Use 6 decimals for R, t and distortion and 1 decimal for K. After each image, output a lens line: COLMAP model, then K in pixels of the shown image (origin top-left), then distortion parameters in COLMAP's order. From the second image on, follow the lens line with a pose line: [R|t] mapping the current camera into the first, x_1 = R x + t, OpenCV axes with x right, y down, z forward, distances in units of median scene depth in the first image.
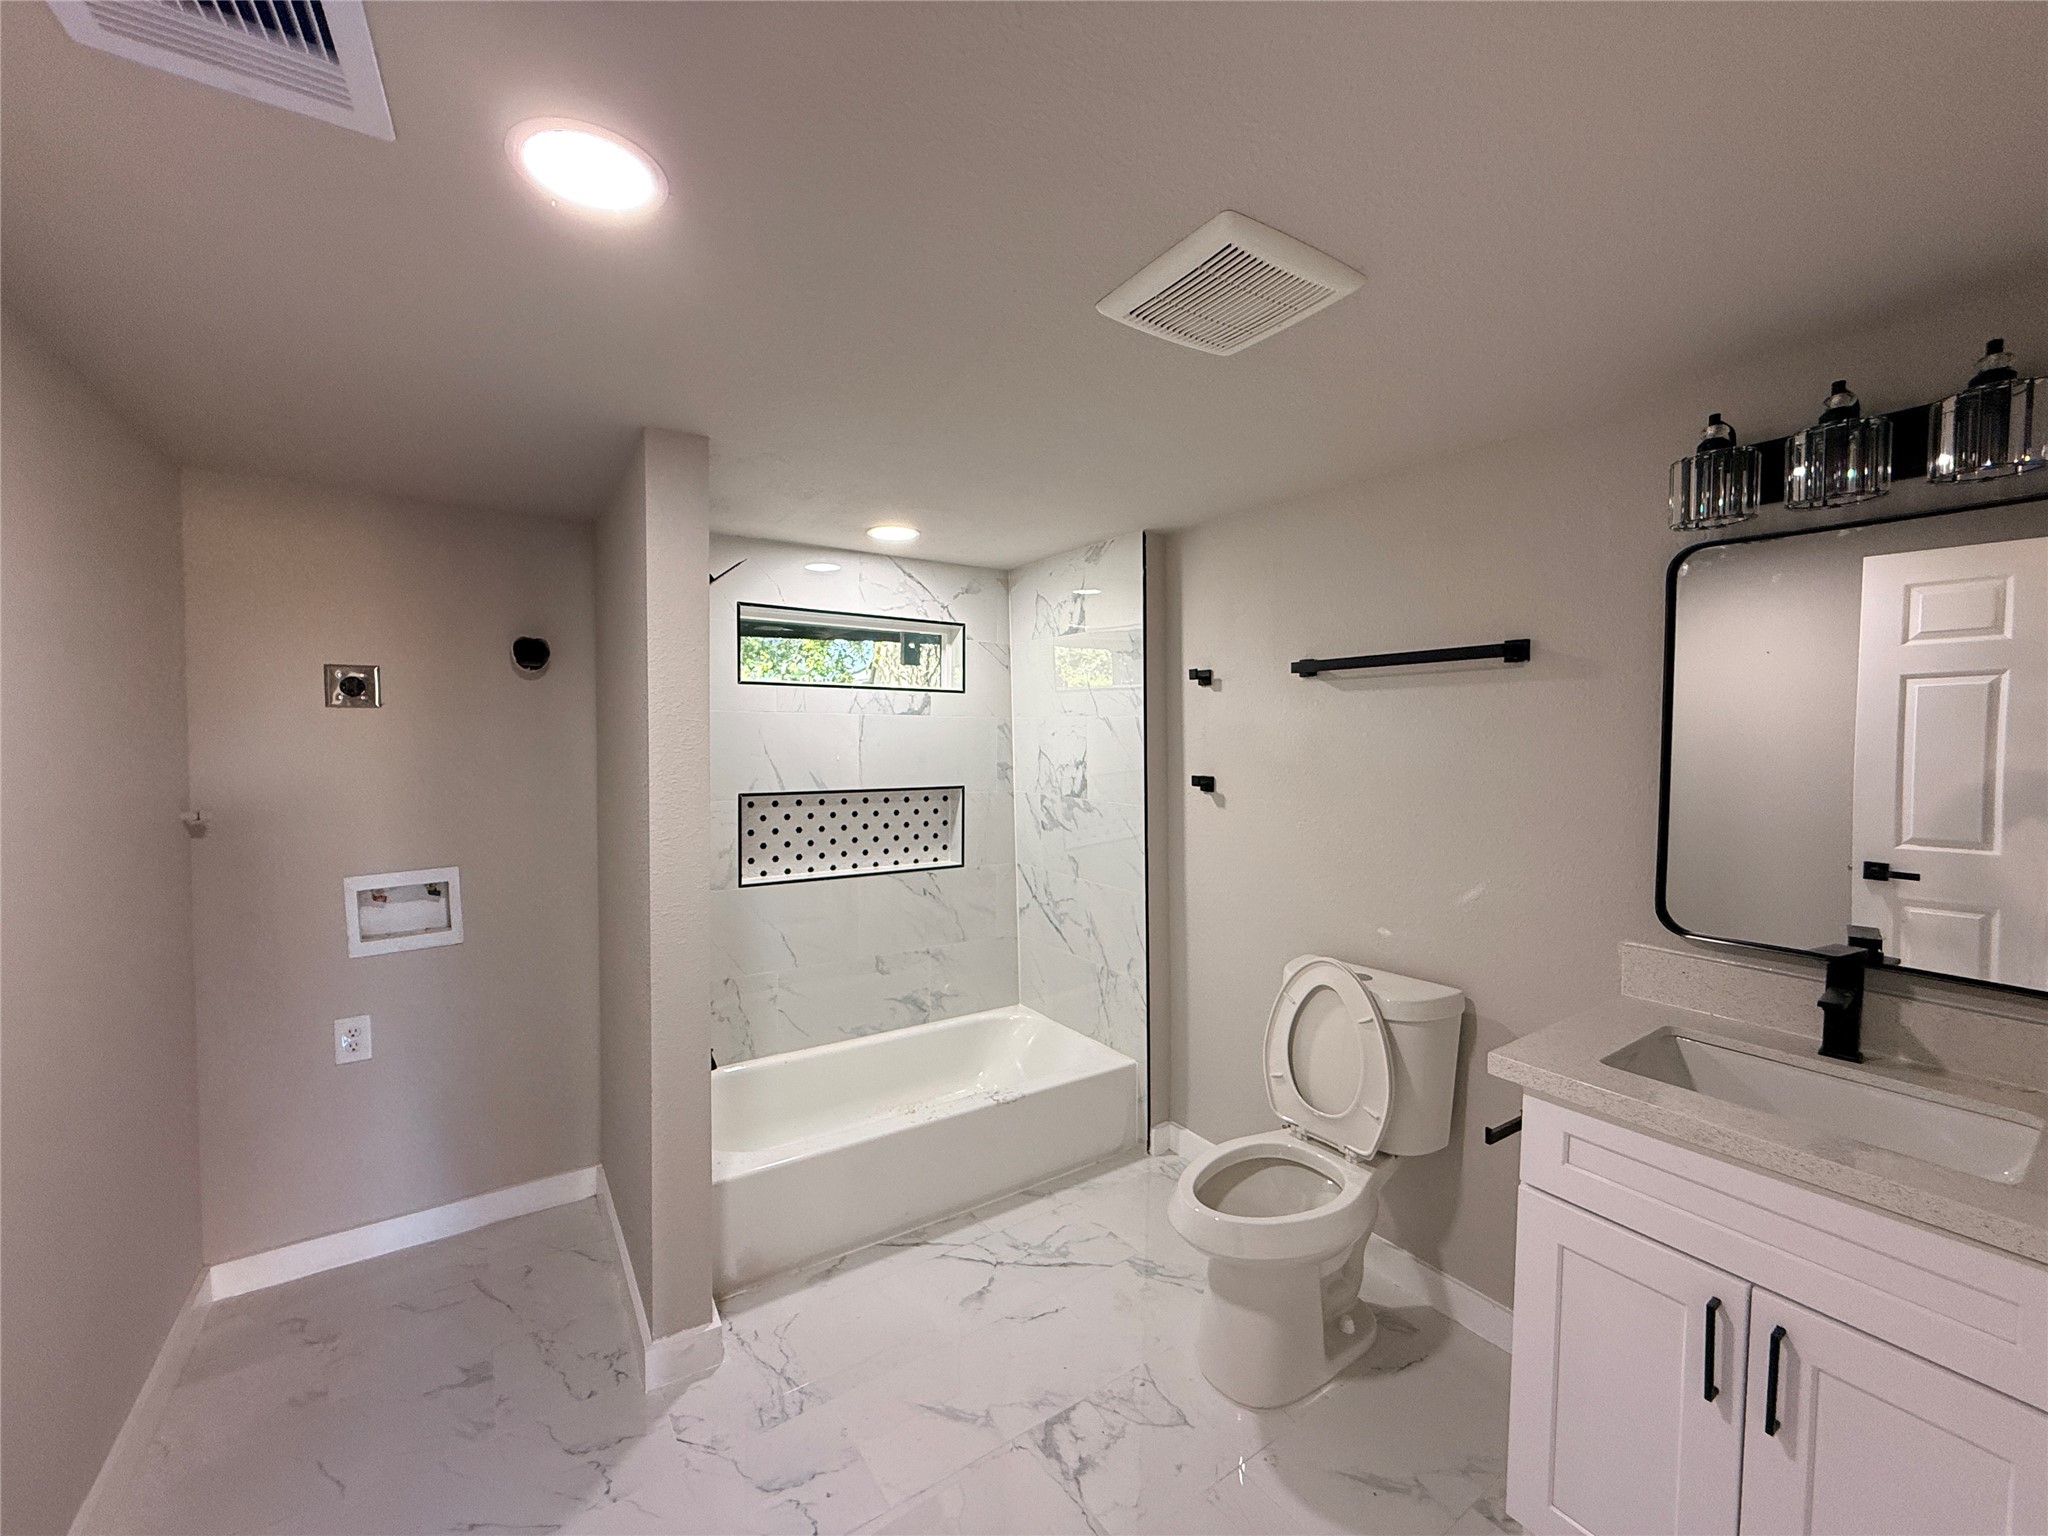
lens RADIAL K [[813.0, 0, 1024.0], [0, 813.0, 768.0], [0, 0, 1]] dist [0.011194, 0.000799]
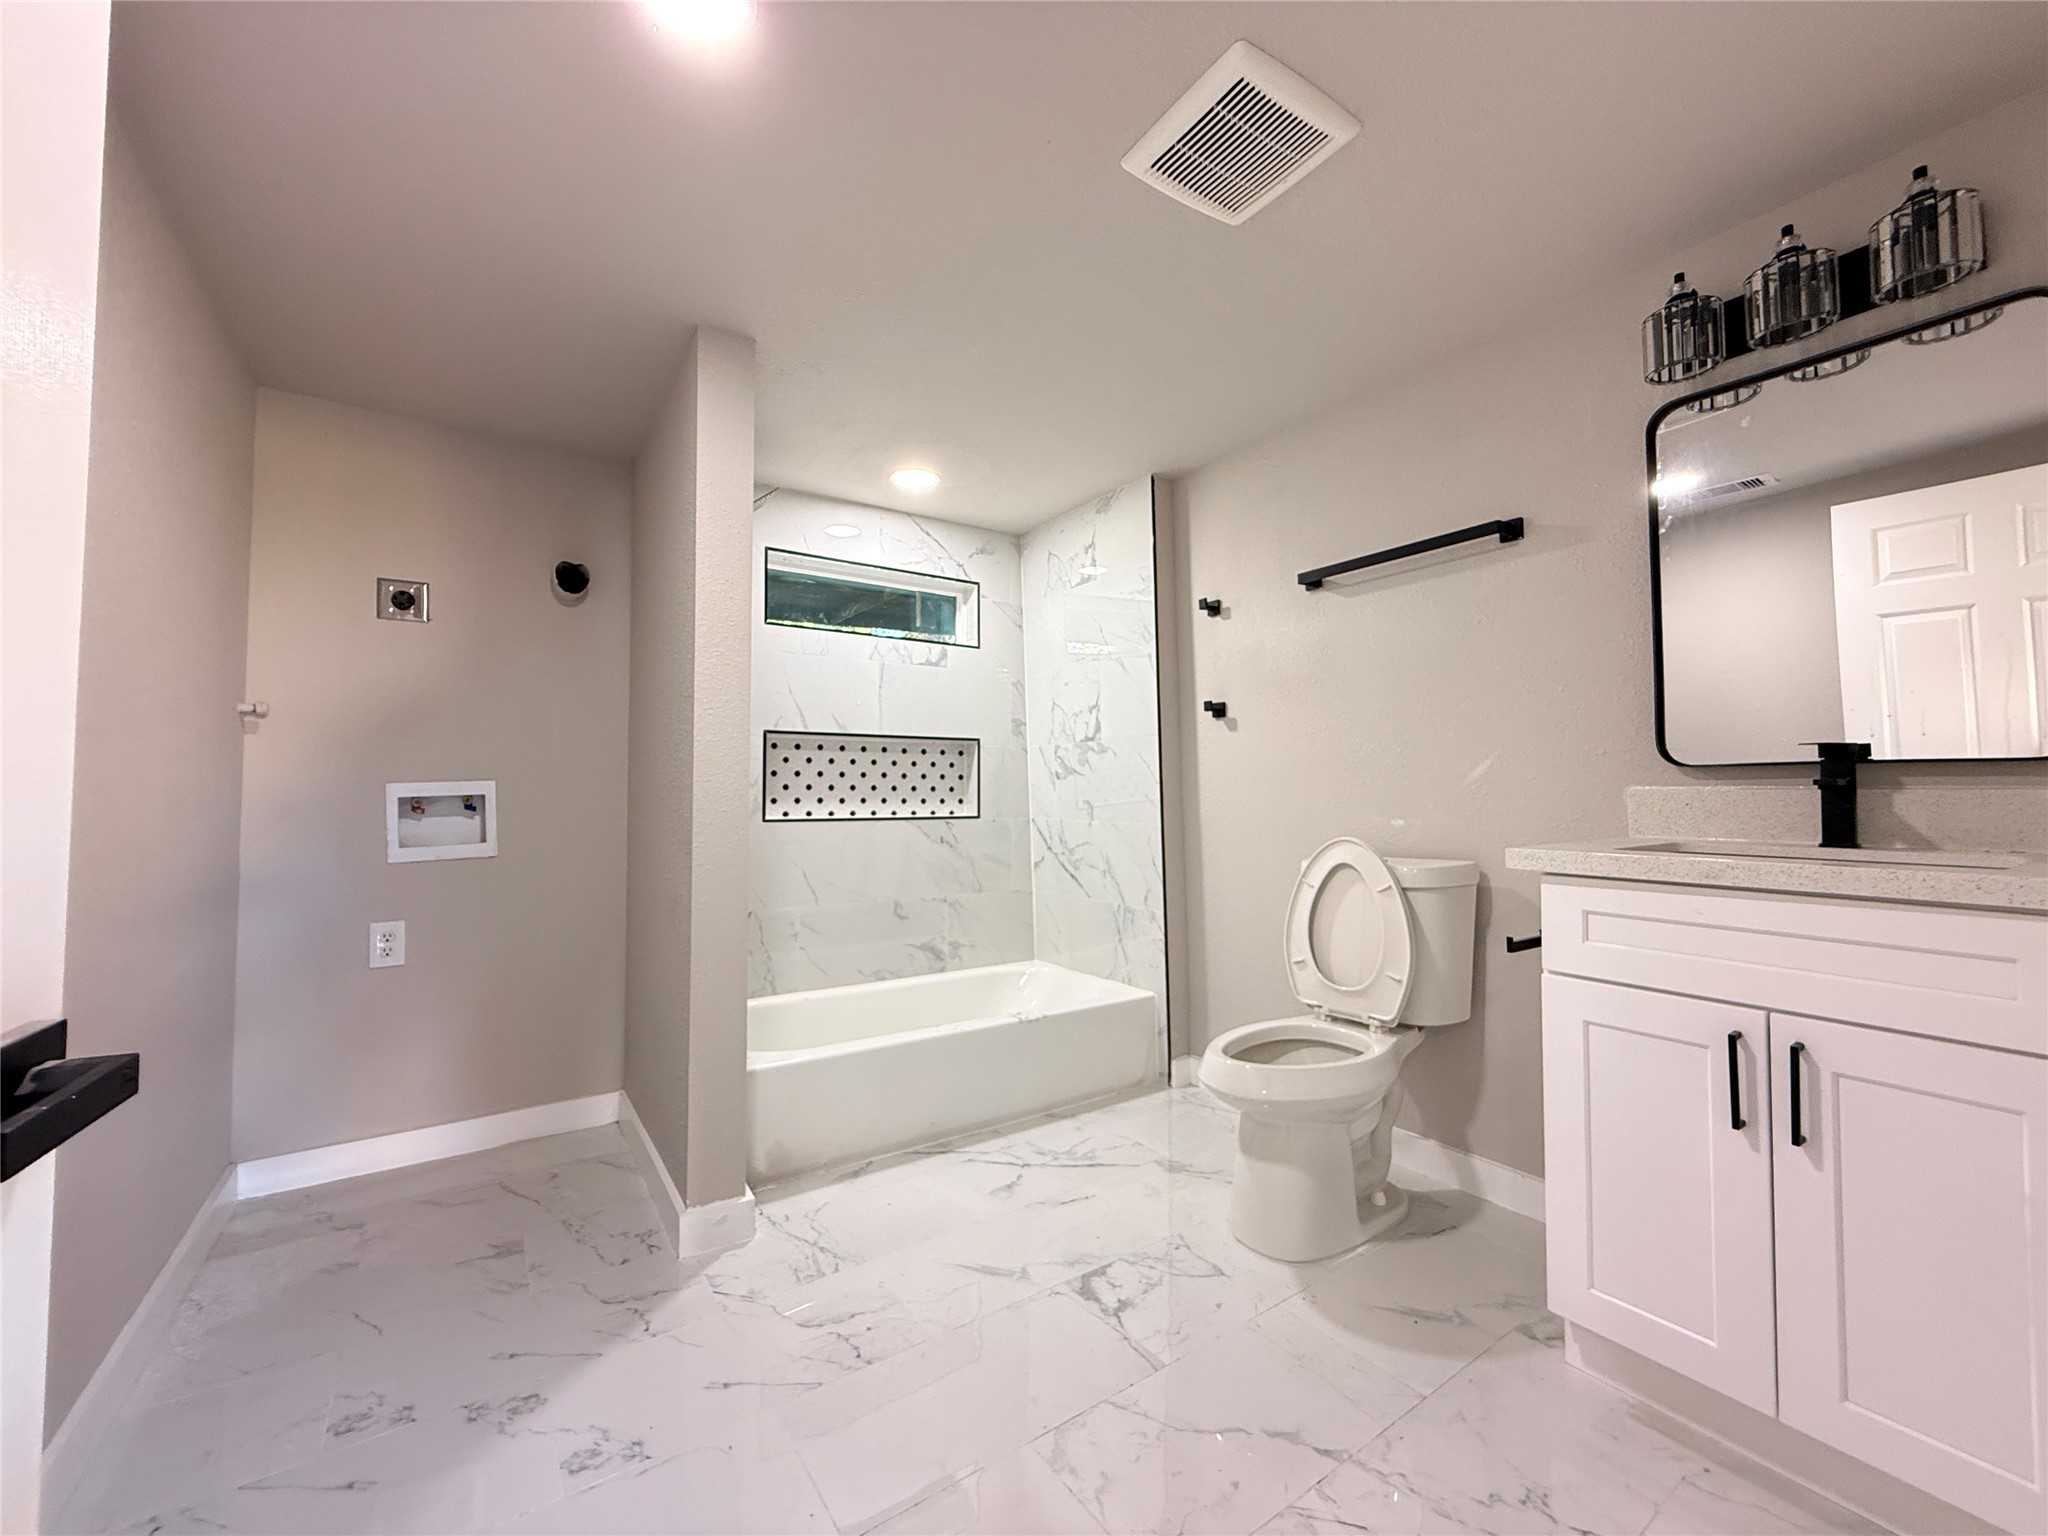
lens RADIAL K [[813.0, 0, 1024.0], [0, 813.0, 768.0], [0, 0, 1]] dist [0.011194, 0.000799]
pose [[0.999936, -0.009755, 0.005656, -0.034959], [0.010160, 0.997002, -0.076704, 0.203447], [-0.004891, 0.076757, 0.997038, -0.031260]]
